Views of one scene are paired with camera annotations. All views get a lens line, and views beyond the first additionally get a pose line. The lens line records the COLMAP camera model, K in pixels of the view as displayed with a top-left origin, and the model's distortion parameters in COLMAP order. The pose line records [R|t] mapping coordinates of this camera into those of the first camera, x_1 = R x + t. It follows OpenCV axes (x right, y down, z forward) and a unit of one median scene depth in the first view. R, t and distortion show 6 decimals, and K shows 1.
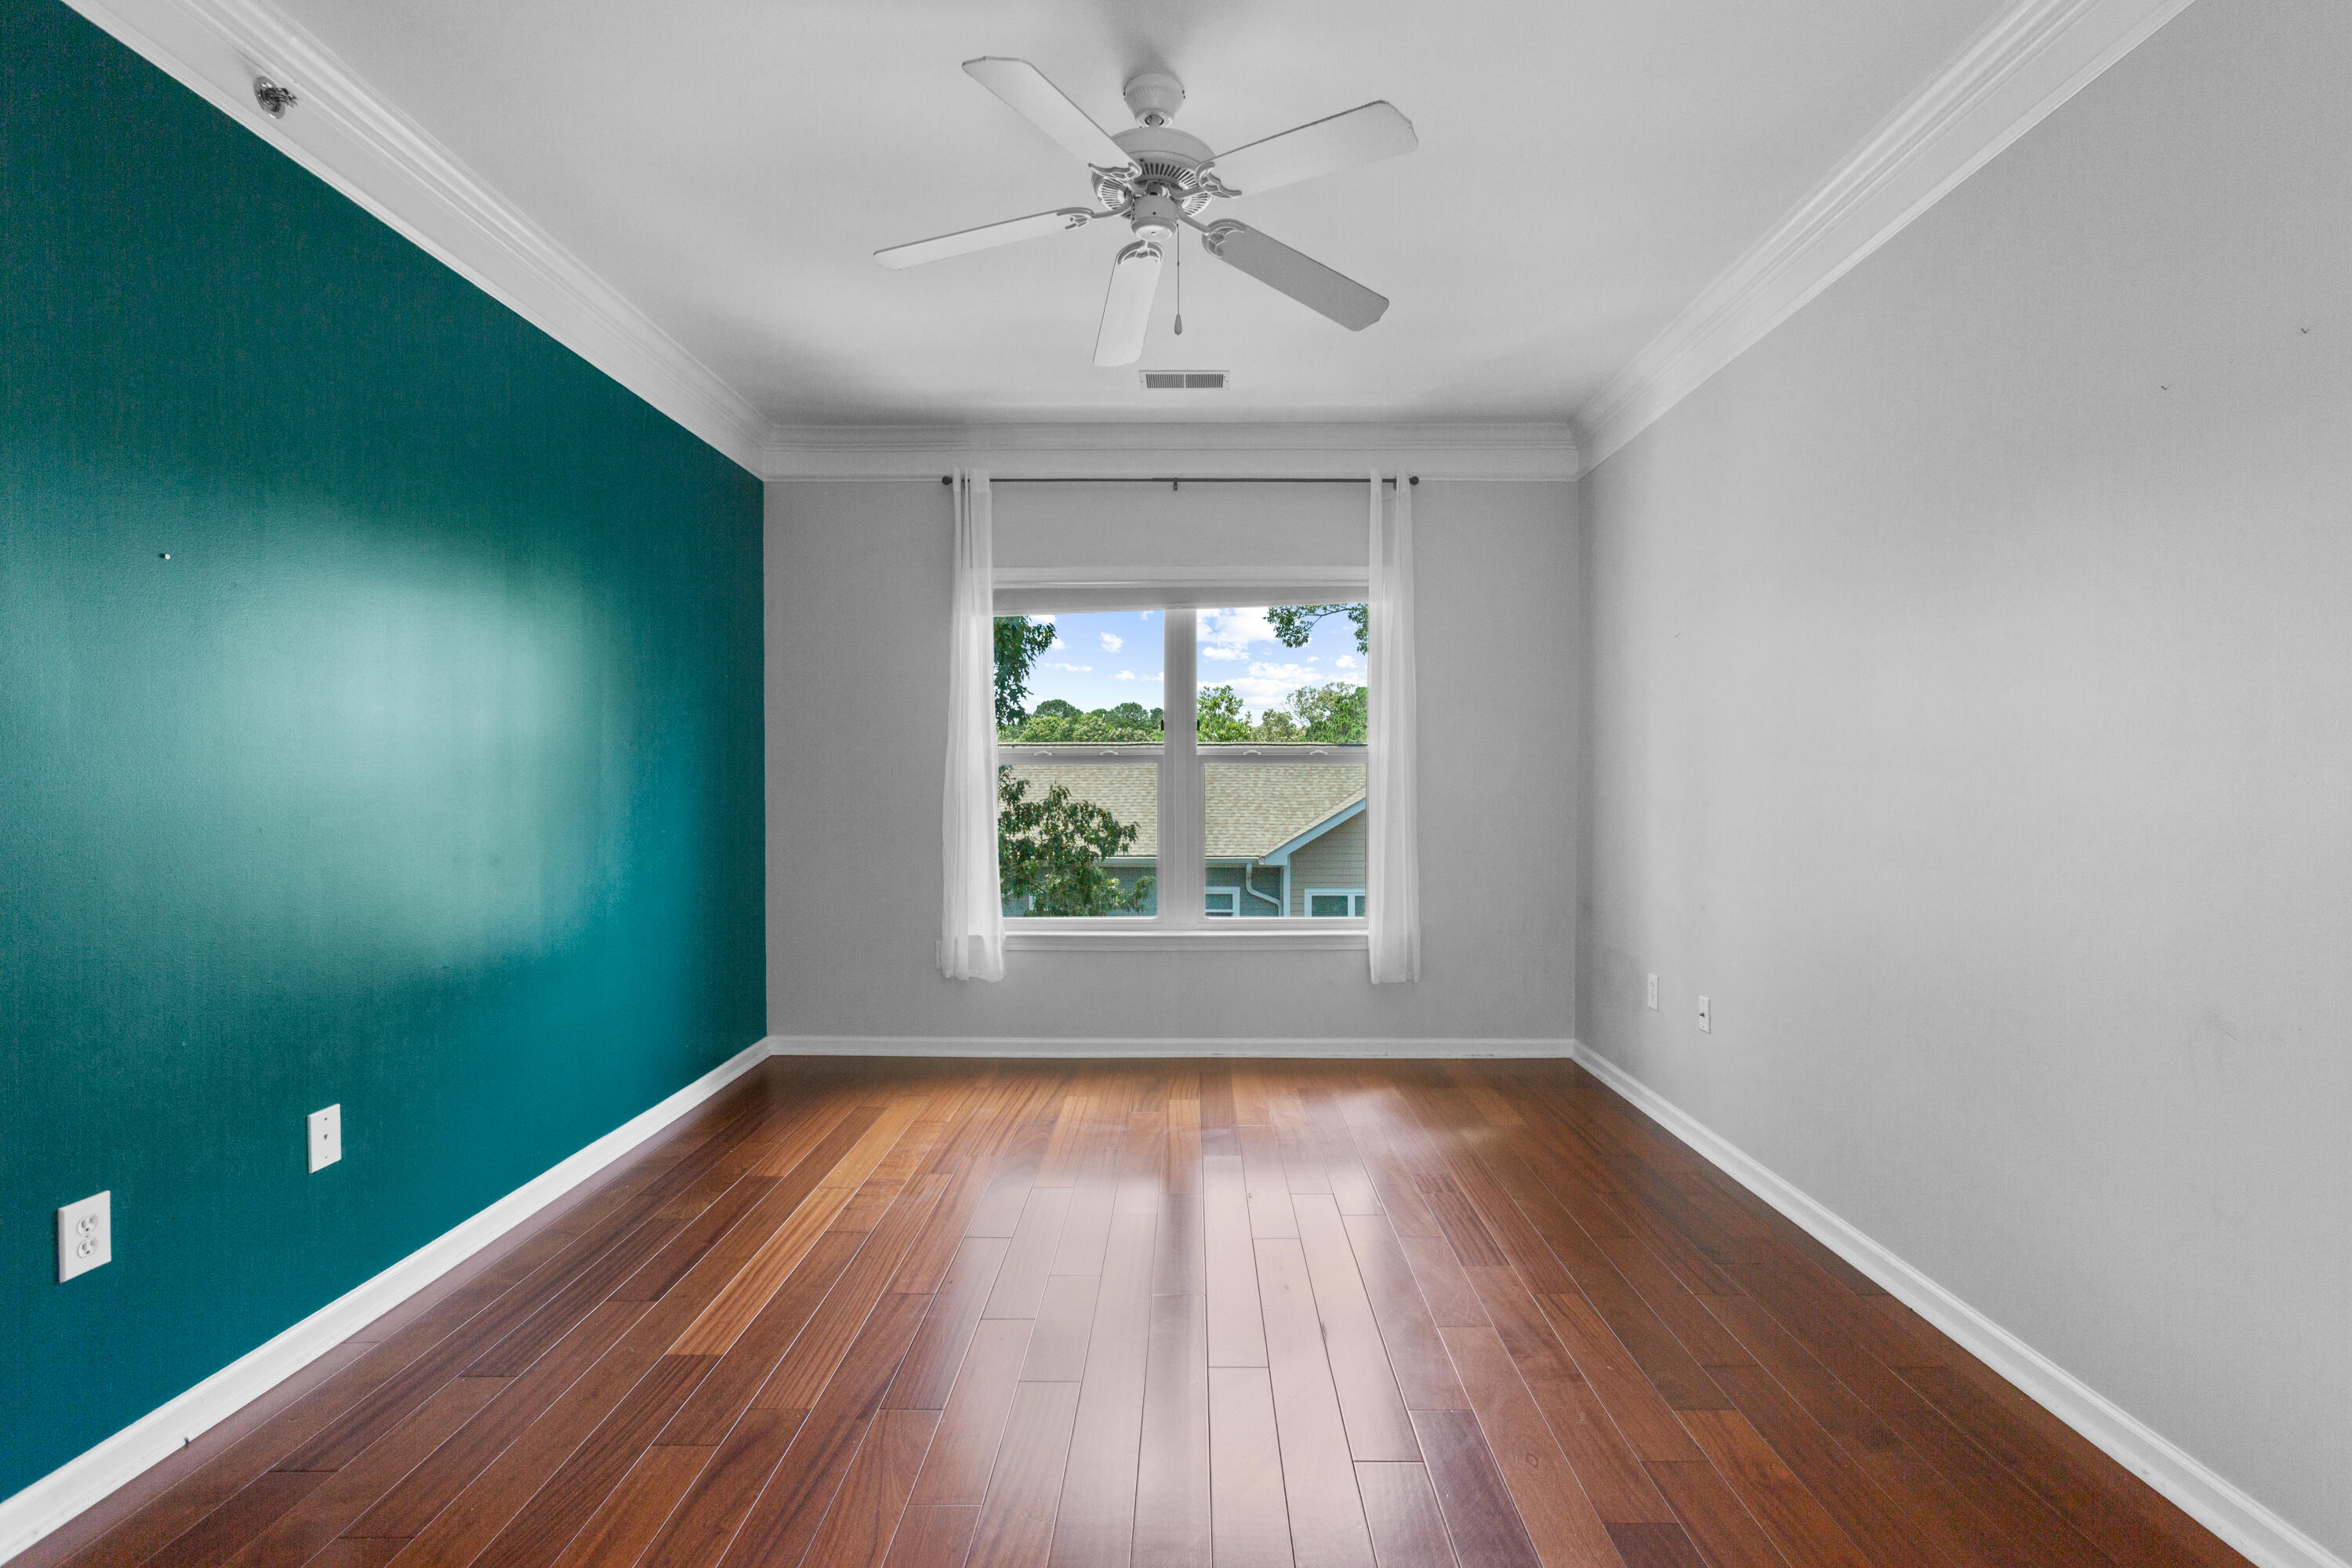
lens RADIAL K [[1051.5, 0, 1173.3], [0, 1051.5, 764.4], [0, 0, 1]] dist [-0.003286, 0.003574]
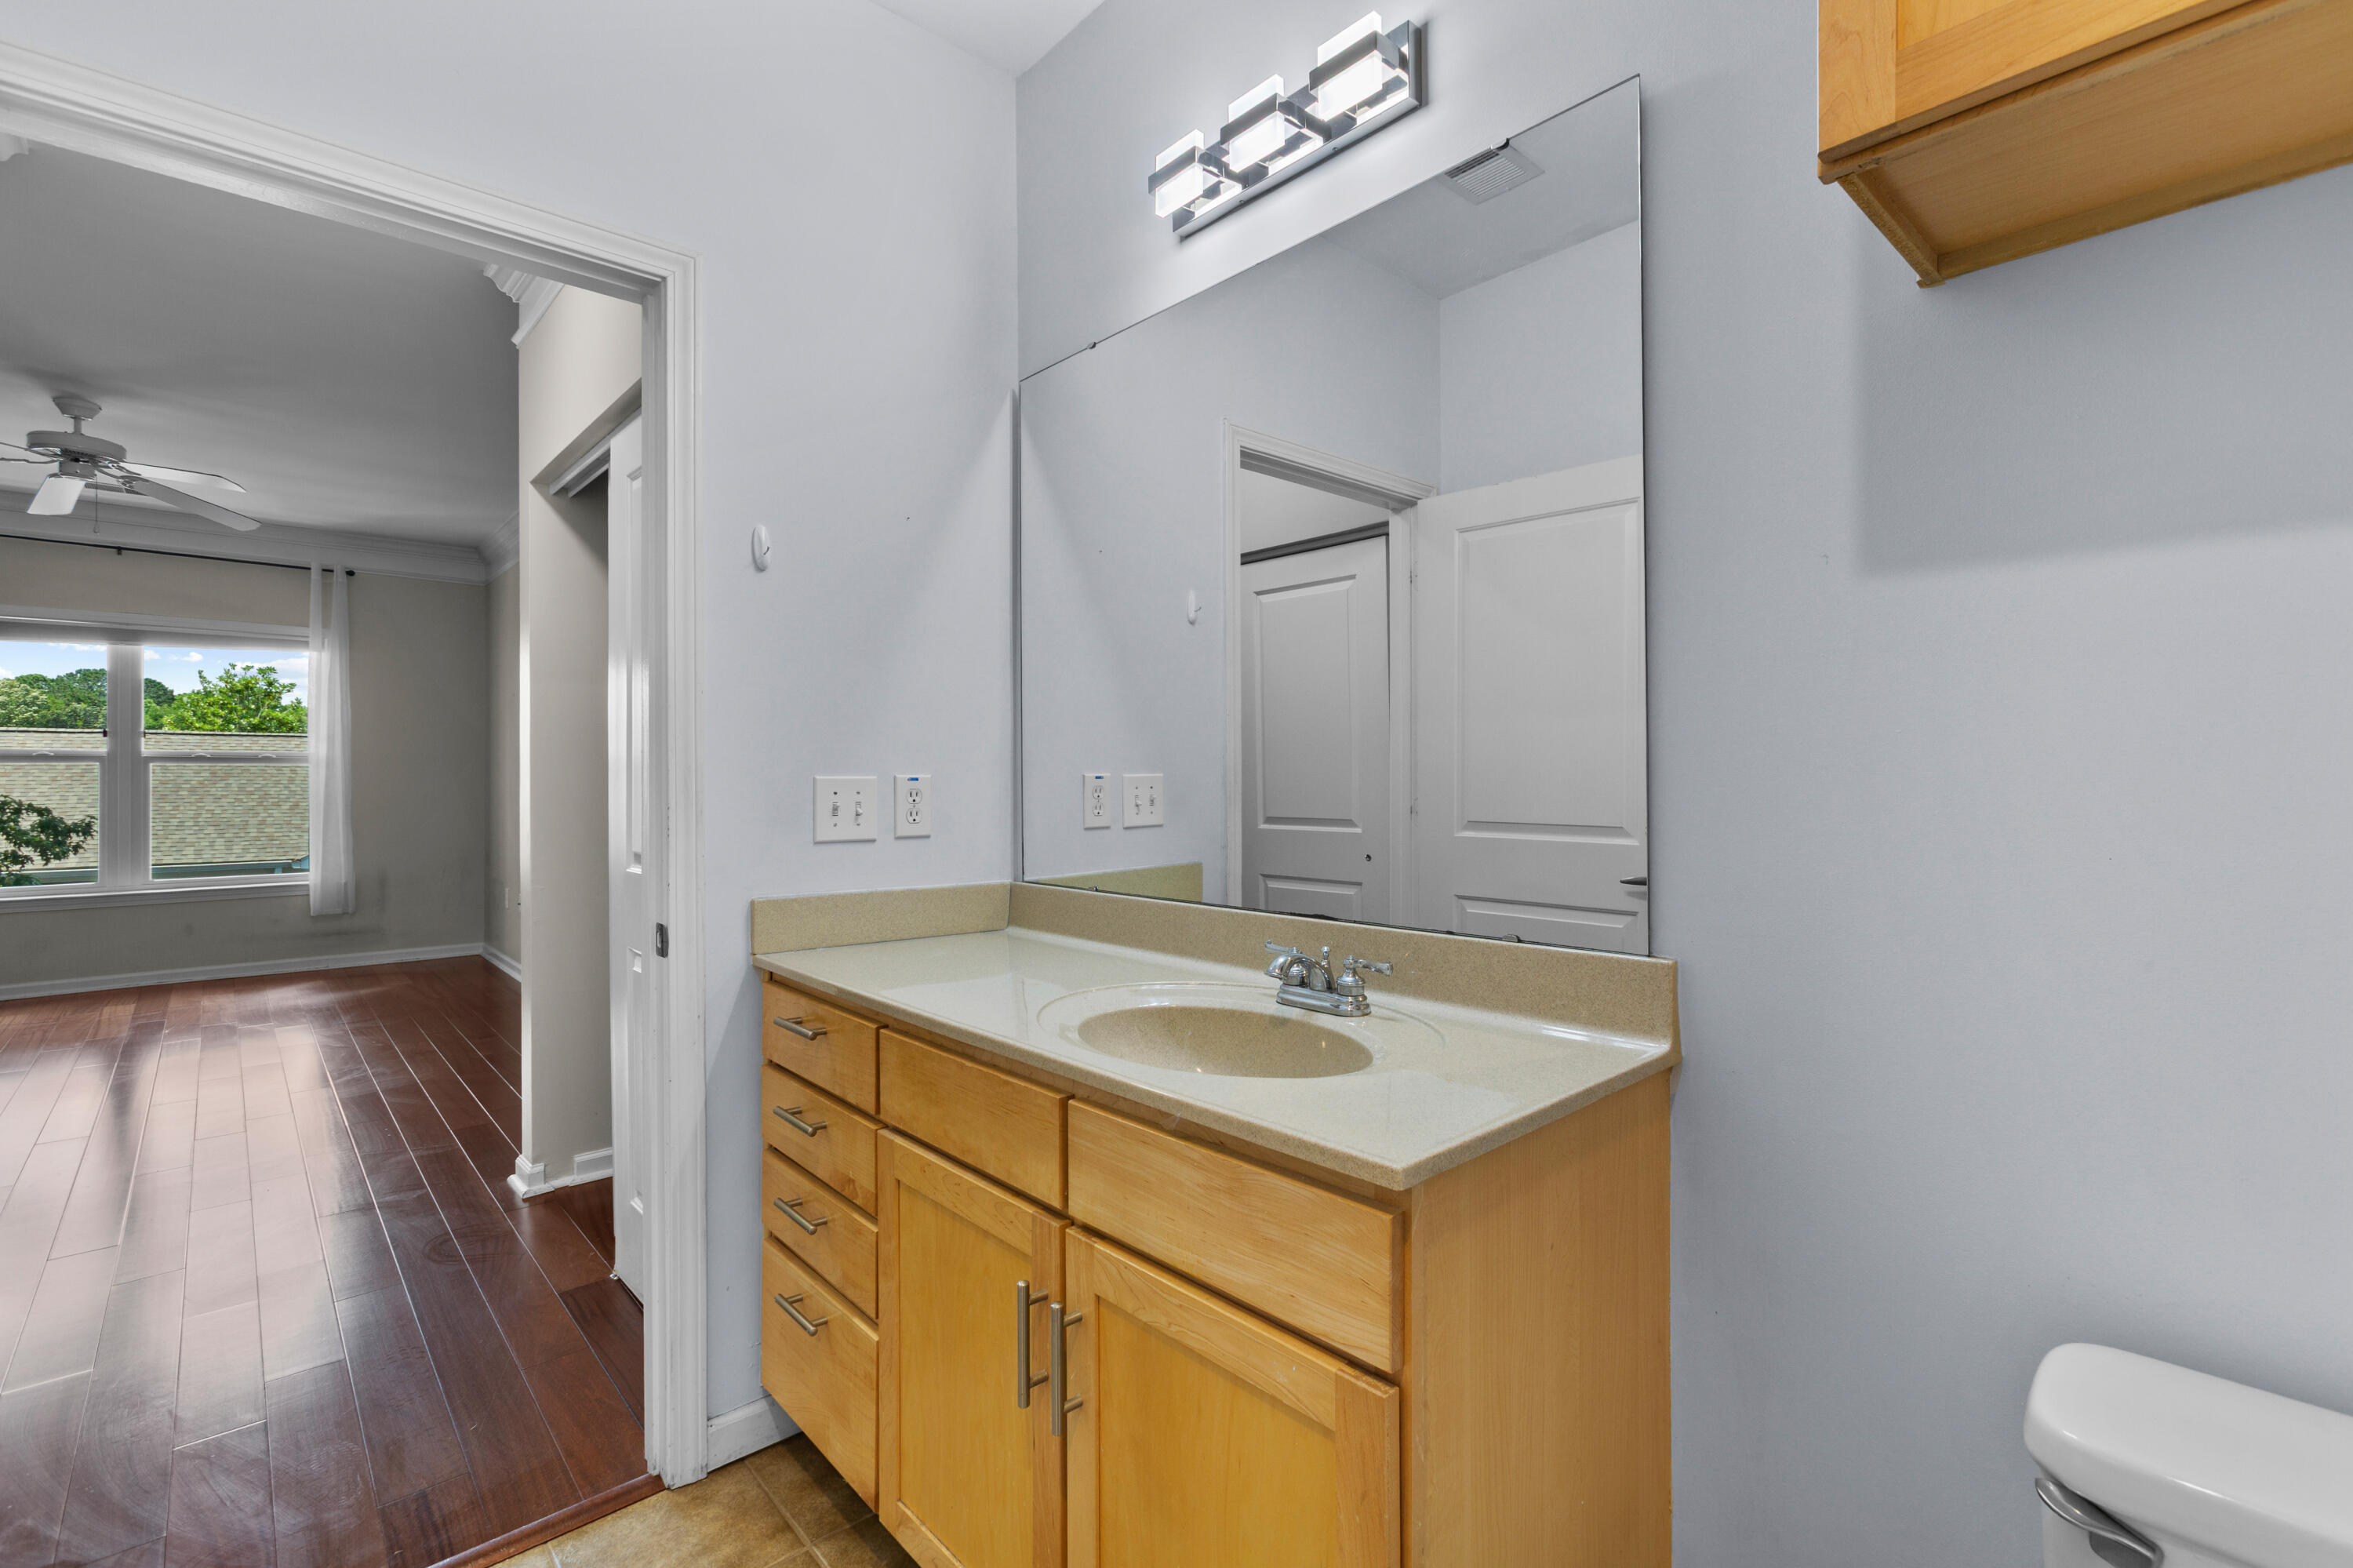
lens RADIAL K [[1051.9, 0, 1173.8], [0, 1051.9, 764.4], [0, 0, 1]] dist [-0.003286, 0.003574]
pose [[0.729224, 0.006179, 0.684247, 0.063901], [-0.008868, 0.999961, 0.000420, -0.011027], [-0.684217, -0.006374, 0.729250, -0.857124]]
